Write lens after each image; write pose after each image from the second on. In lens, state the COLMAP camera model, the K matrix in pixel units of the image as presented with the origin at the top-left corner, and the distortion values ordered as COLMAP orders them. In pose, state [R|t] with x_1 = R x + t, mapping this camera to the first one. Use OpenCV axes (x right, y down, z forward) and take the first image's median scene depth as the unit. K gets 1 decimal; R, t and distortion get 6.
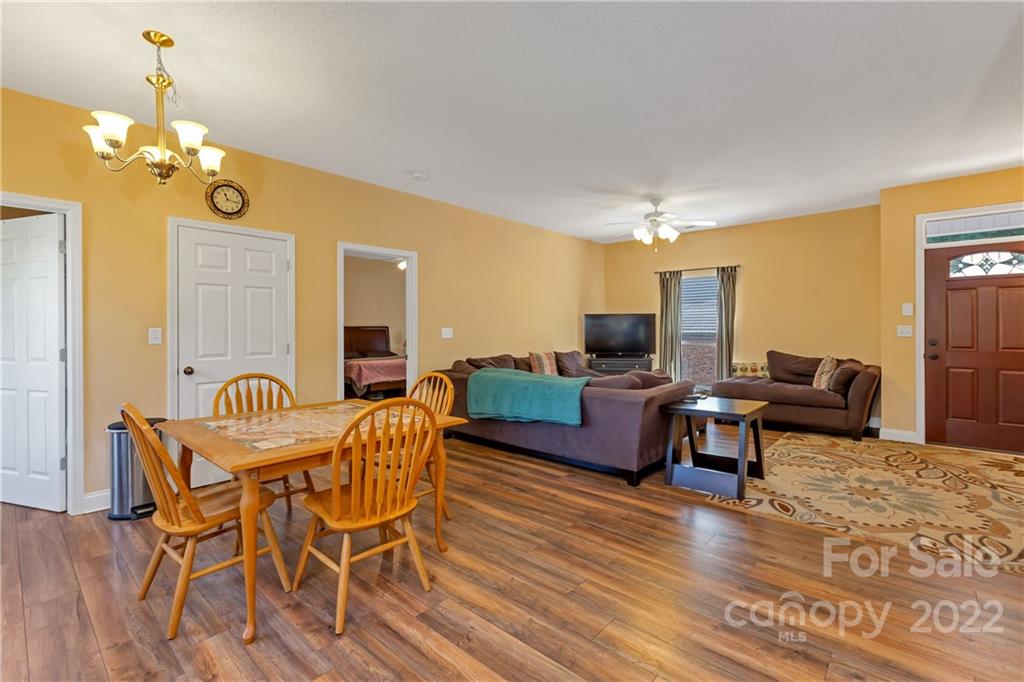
lens RADIAL K [[456.2, 0, 512.2], [0, 456.2, 335.0], [0, 0, 1]] dist [0.001978, 0.000131]
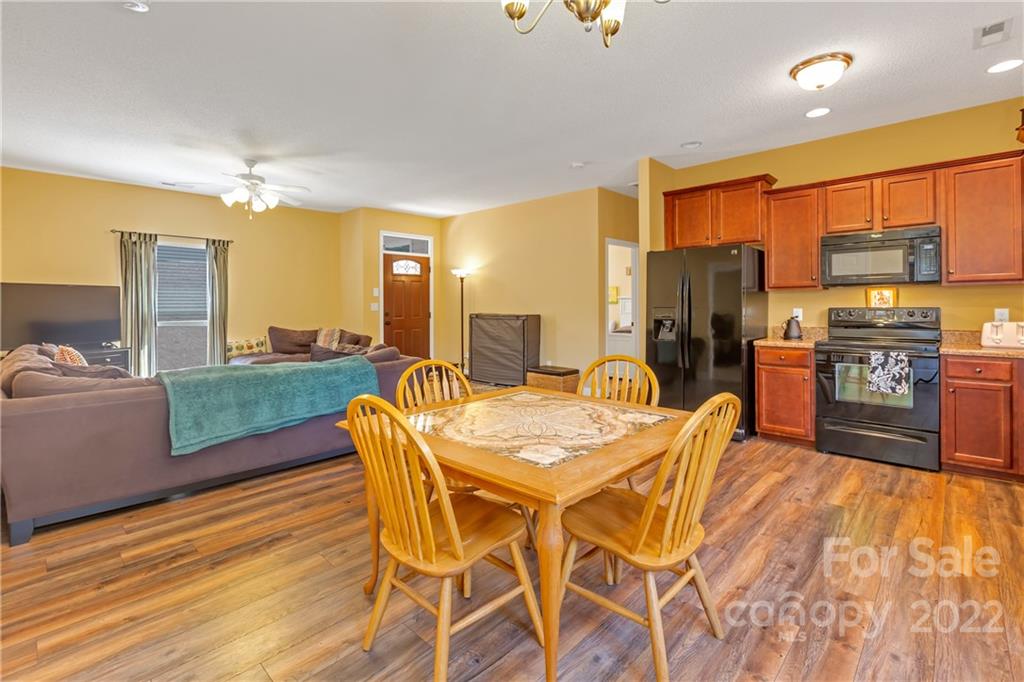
lens RADIAL K [[466.7, 0, 508.2], [0, 466.7, 312.0], [0, 0, 1]] dist [-0.001064, 0.000409]
pose [[0.037658, -0.013107, 0.999205, -0.856691], [0.021672, 0.999690, 0.012296, -0.001819], [-0.999056, 0.021192, 0.037930, 0.699819]]
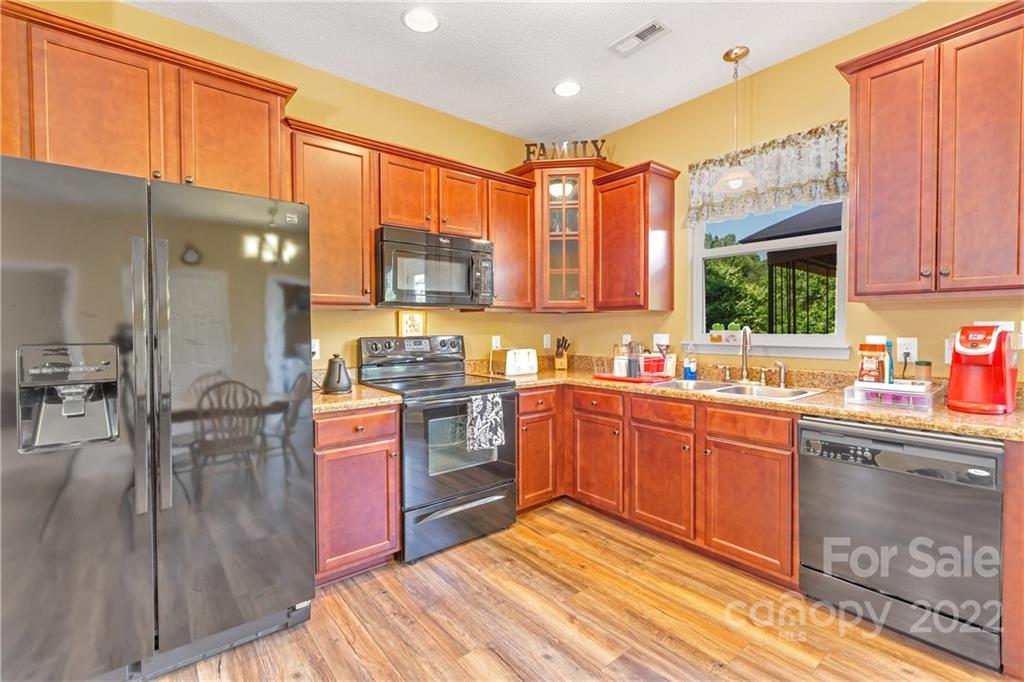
lens RADIAL K [[456.2, 0, 512.2], [0, 456.2, 335.0], [0, 0, 1]] dist [0.001978, 0.000131]
pose [[-0.988371, 0.002664, 0.152038, -0.025366], [0.007612, 0.999460, 0.031972, -0.007226], [-0.151871, 0.032758, -0.987857, 0.656805]]
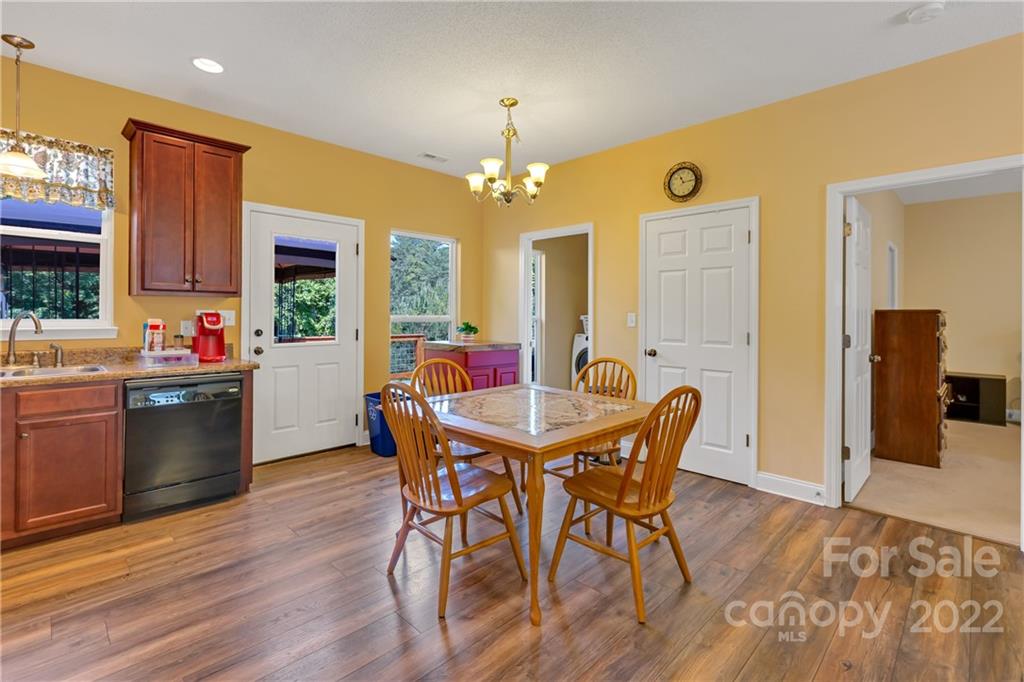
lens RADIAL K [[476.1, 0, 501.1], [0, 476.1, 311.9], [0, 0, 1]] dist [0.002894, 0.000128]
pose [[-0.058219, -0.005301, -0.998290, 0.430097], [-0.020629, 0.999779, -0.004105, -0.006608], [0.998091, 0.020355, -0.058315, 0.694600]]
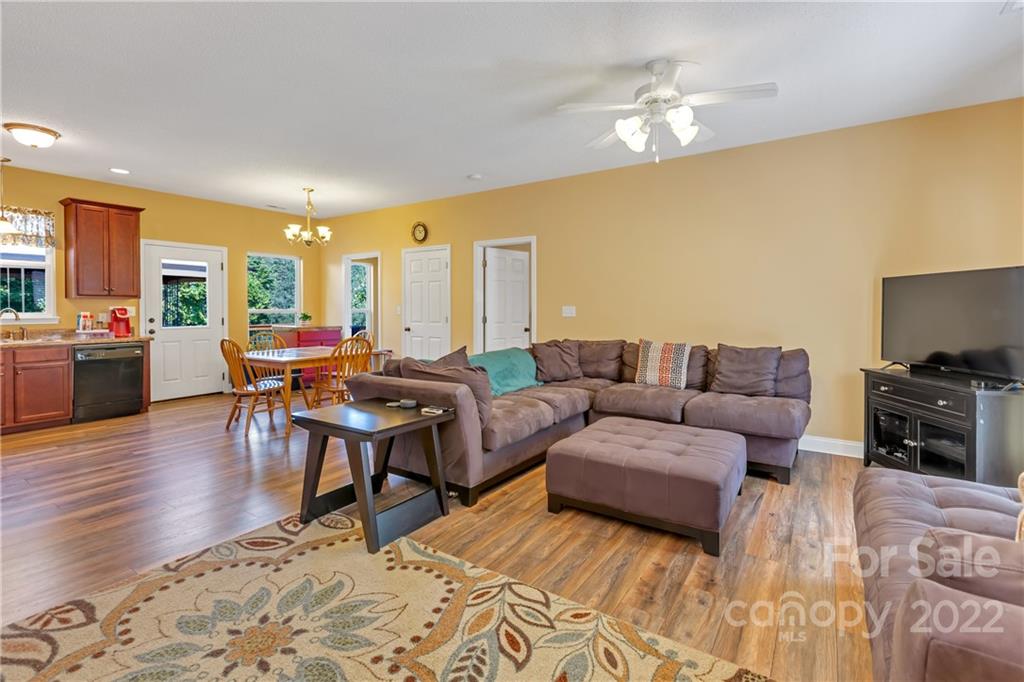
lens RADIAL K [[466.7, 0, 508.2], [0, 466.7, 312.0], [0, 0, 1]] dist [-0.001064, 0.000409]
pose [[0.139144, 0.010387, -0.990218, 1.223209], [-0.013198, 0.999876, 0.008633, -0.014057], [0.990184, 0.011867, 0.139264, 1.119770]]
